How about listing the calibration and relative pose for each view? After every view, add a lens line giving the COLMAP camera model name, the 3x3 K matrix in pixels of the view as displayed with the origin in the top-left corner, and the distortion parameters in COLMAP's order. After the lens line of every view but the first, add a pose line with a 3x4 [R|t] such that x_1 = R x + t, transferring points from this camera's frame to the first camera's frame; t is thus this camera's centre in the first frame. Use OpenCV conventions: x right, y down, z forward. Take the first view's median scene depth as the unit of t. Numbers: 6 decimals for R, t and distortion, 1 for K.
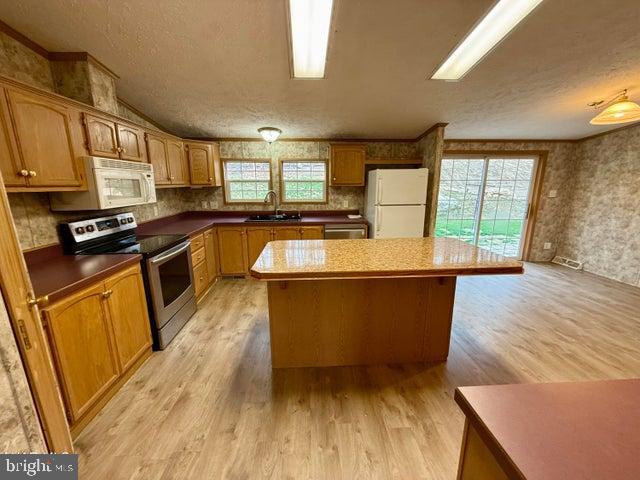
lens RADIAL K [[254.5, 0, 317.6], [0, 254.5, 238.9], [0, 0, 1]] dist [0.000152, 0.000048]
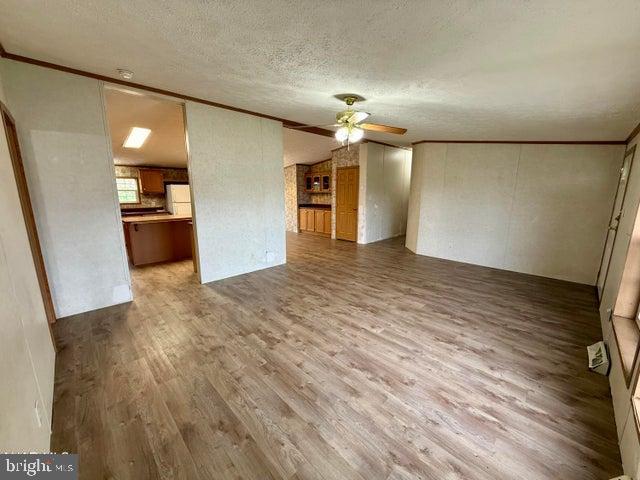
lens RADIAL K [[254.5, 0, 317.8], [0, 254.5, 241.7], [0, 0, 1]] dist [0.000152, 0.000048]
pose [[0.750160, -0.124605, 0.649410, -0.219469], [0.140024, 0.989748, 0.028159, 0.236885], [-0.646261, 0.069809, 0.759917, -1.061123]]
